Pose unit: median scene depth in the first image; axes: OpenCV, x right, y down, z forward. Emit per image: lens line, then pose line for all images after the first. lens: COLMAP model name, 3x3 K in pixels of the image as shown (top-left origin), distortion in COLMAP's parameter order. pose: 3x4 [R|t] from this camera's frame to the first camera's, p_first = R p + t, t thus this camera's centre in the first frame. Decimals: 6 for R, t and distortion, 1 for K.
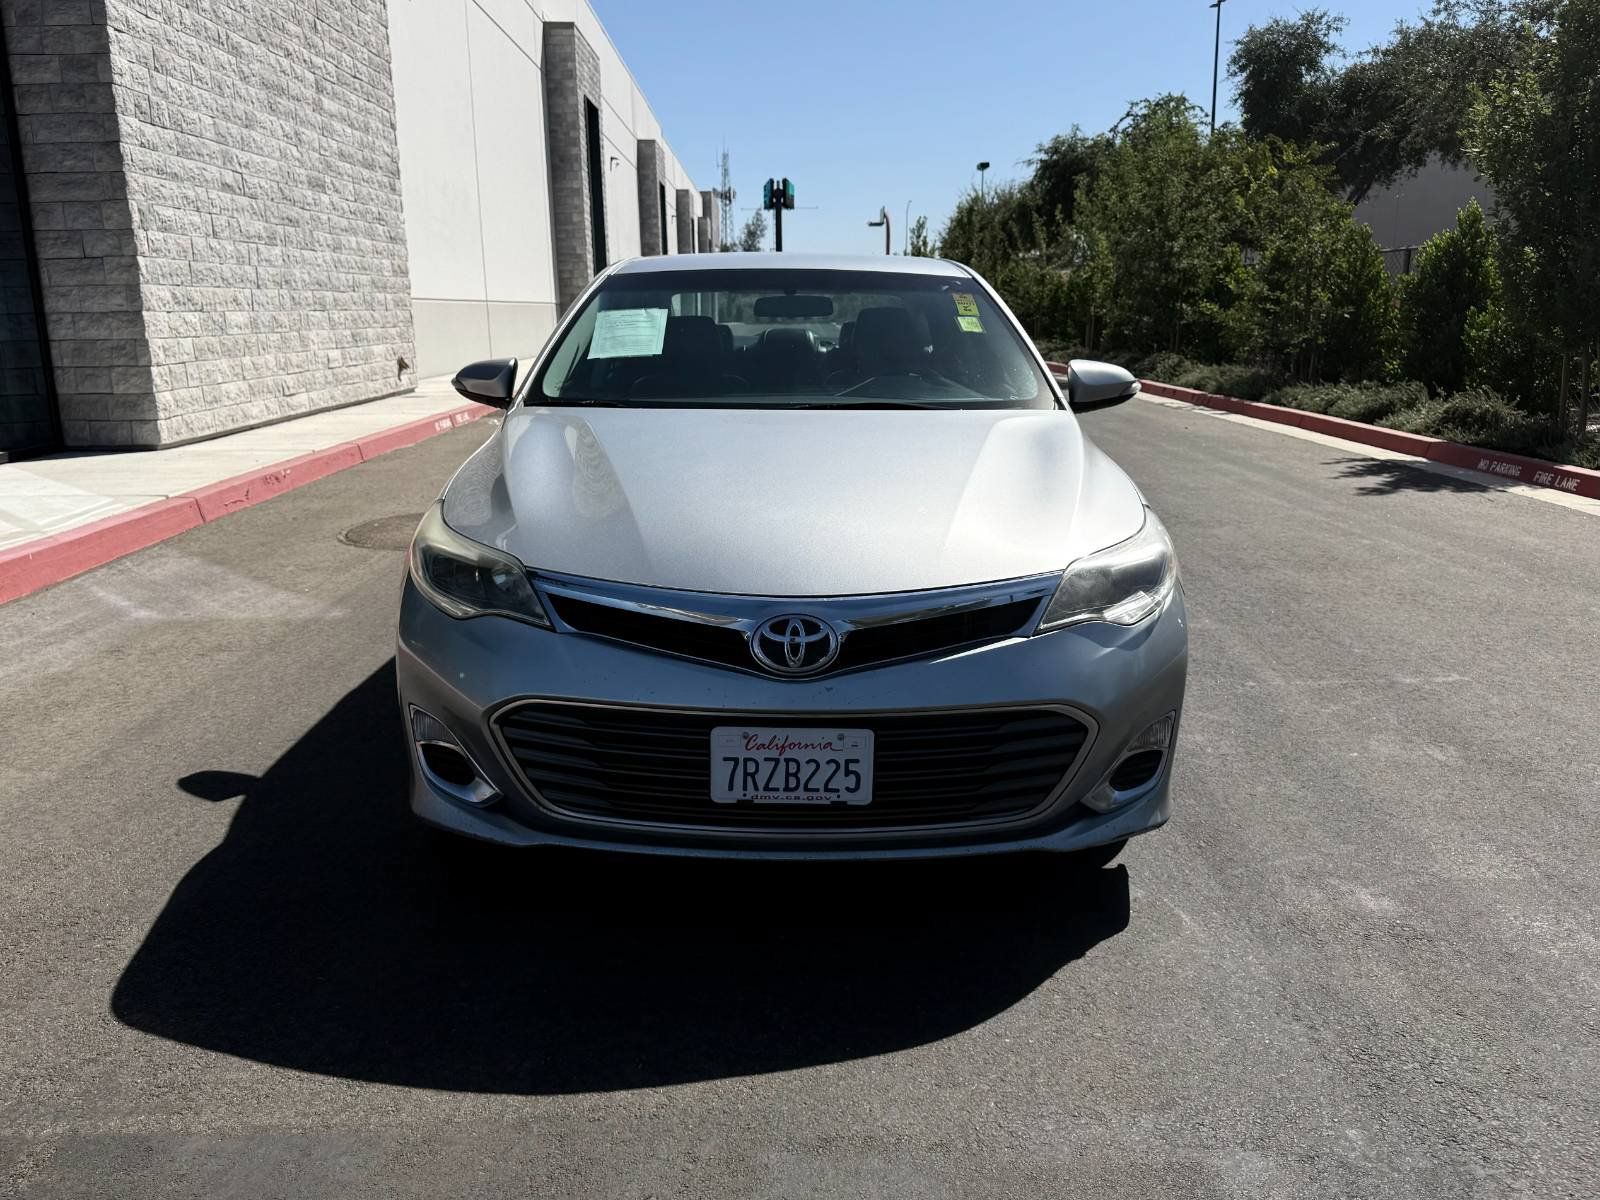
lens RADIAL K [[1308.5, 0, 800.0], [0, 1308.5, 600.0], [0, 0, 1]] dist [0.037376, -0.047744]
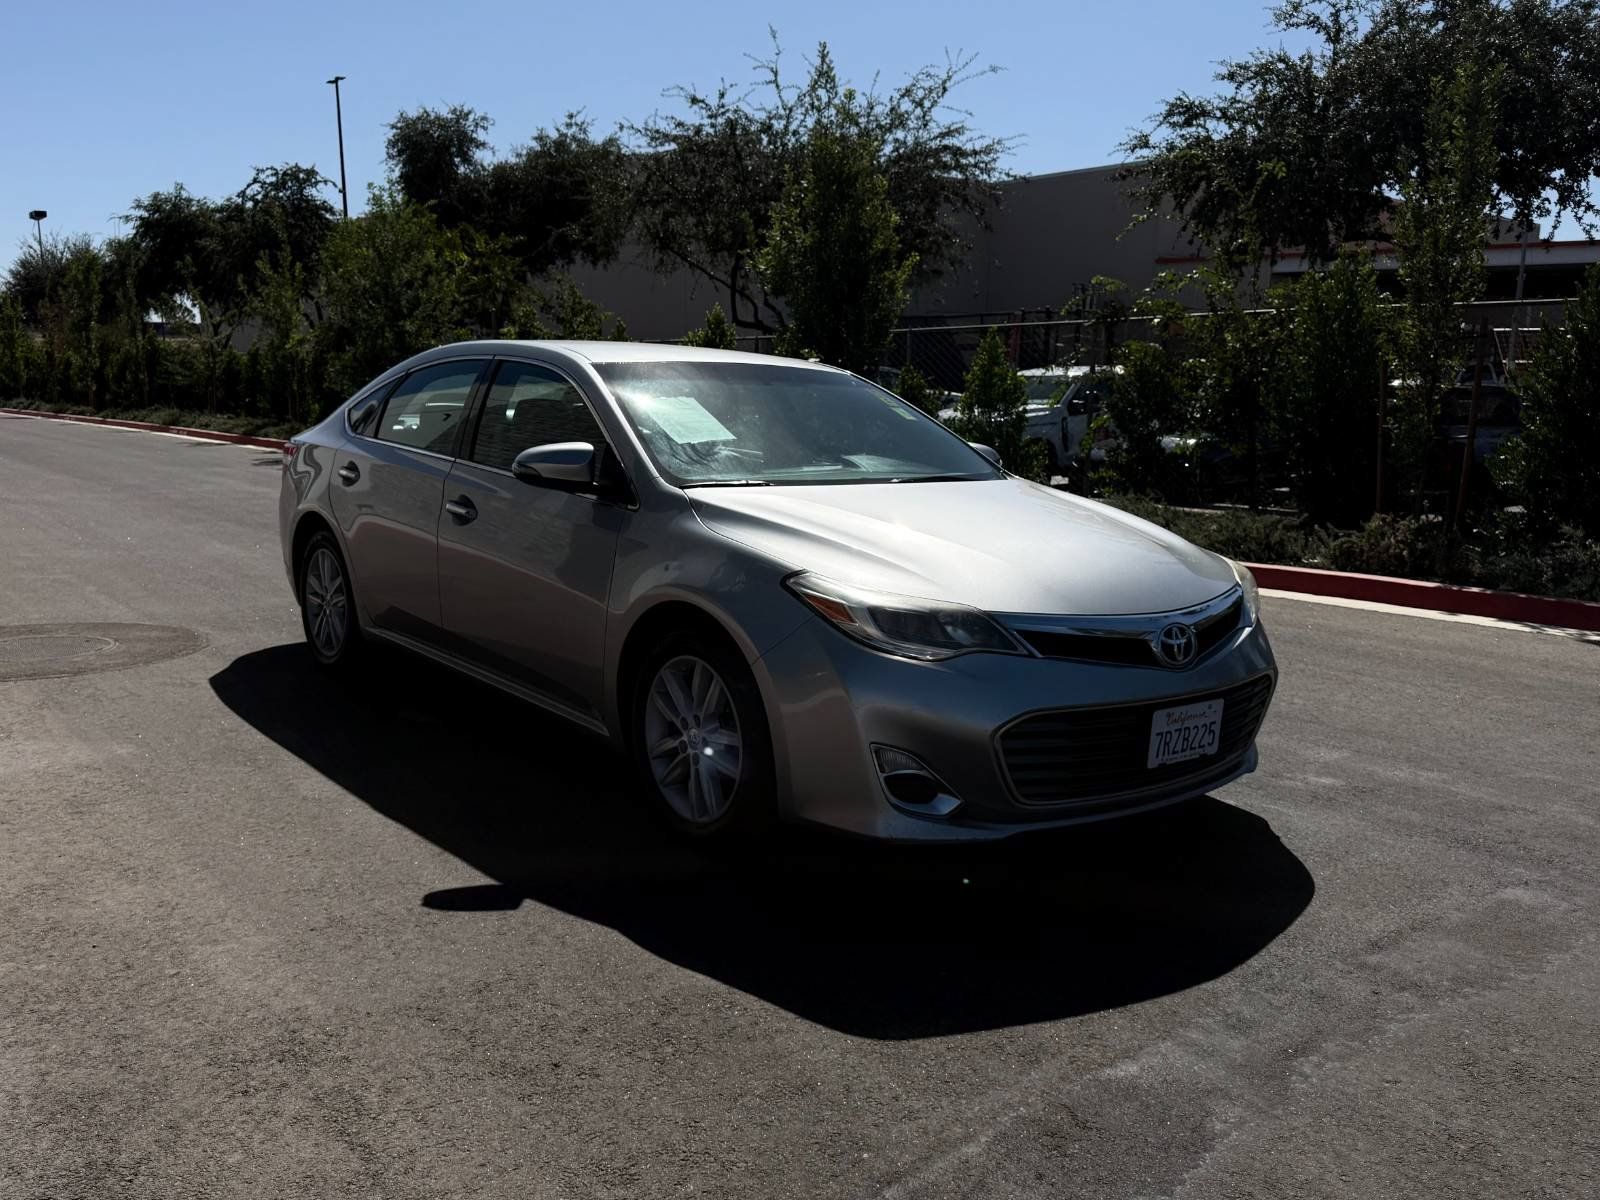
lens RADIAL K [[1387.5, 0, 773.9], [0, 1387.5, 648.3], [0, 0, 1]] dist [0.004907, -0.011428]
pose [[0.766421, -0.100229, 0.634471, -0.281502], [0.119060, 0.992802, 0.013015, -0.007304], [-0.631208, 0.065565, 0.772837, 0.030512]]
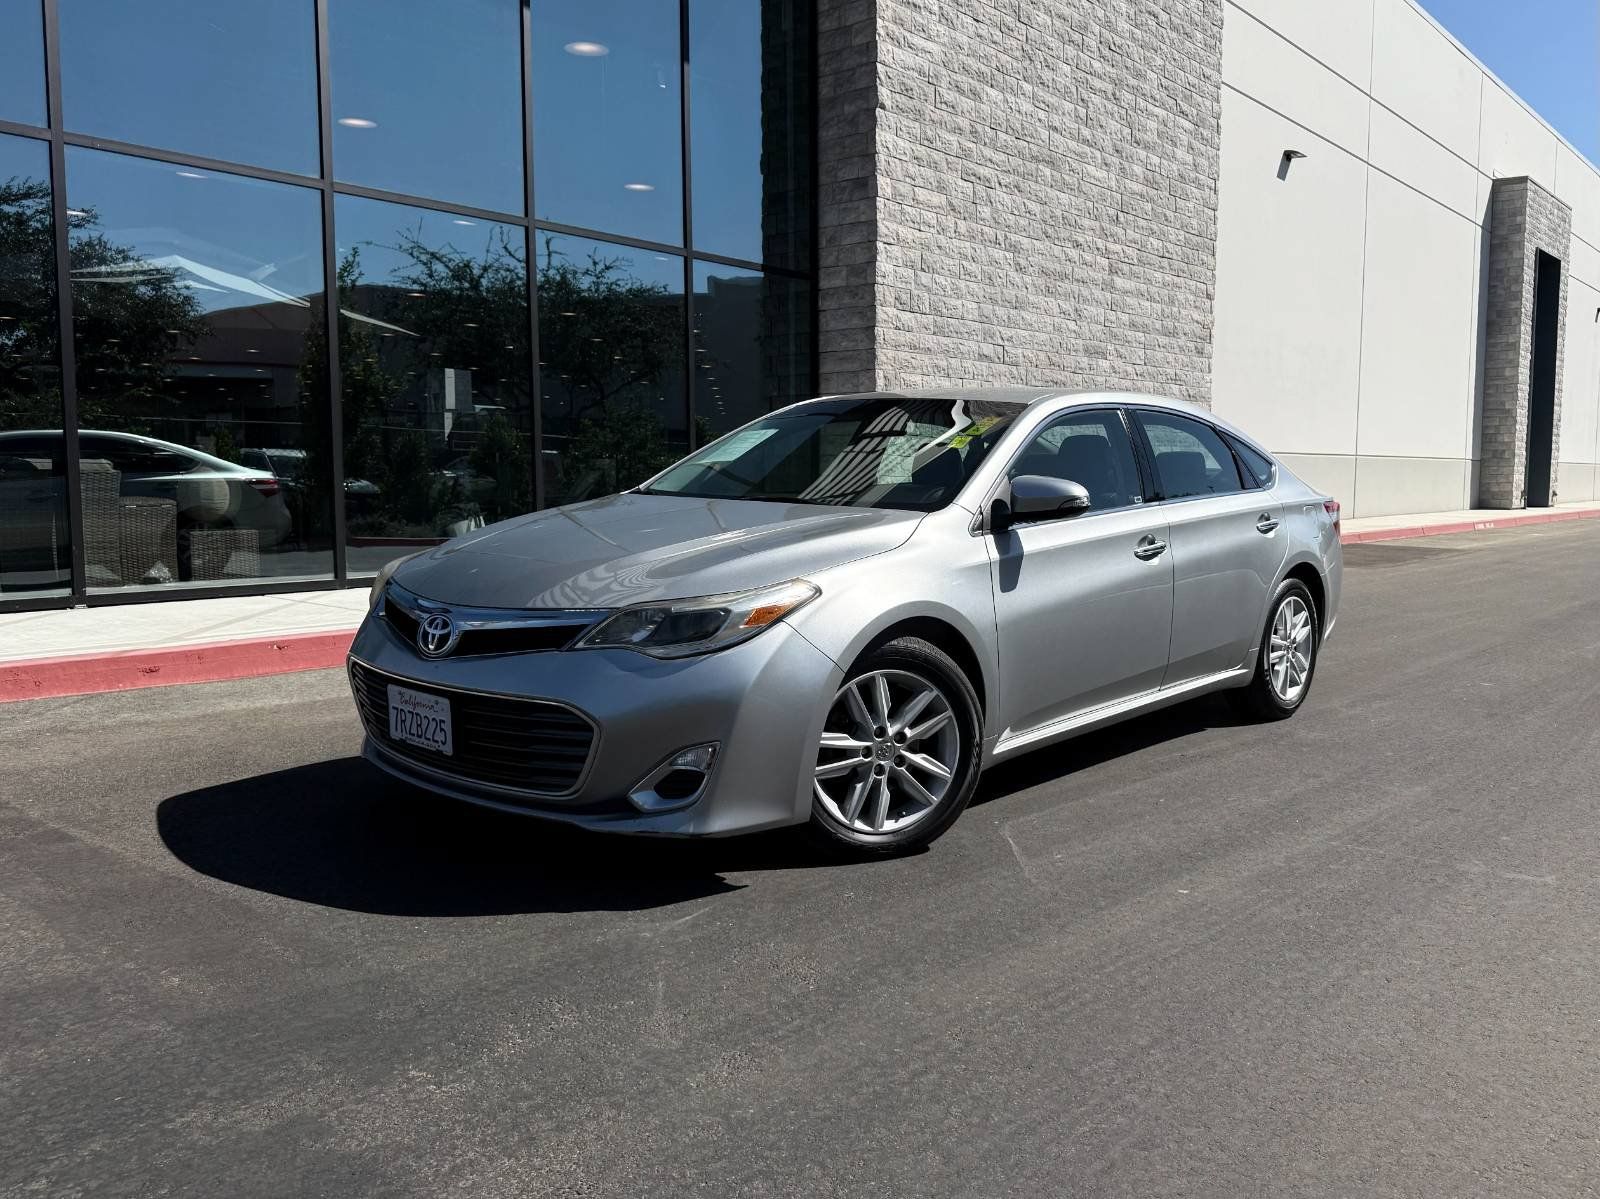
lens RADIAL K [[1299.7, 0, 866.0], [0, 1299.7, 580.8], [0, 0, 1]] dist [0.086613, -0.005963]
pose [[0.764631, 0.069360, -0.640725, 0.285015], [-0.155161, 0.984760, -0.078565, 0.003318], [0.625512, 0.159489, 0.763740, 0.041235]]
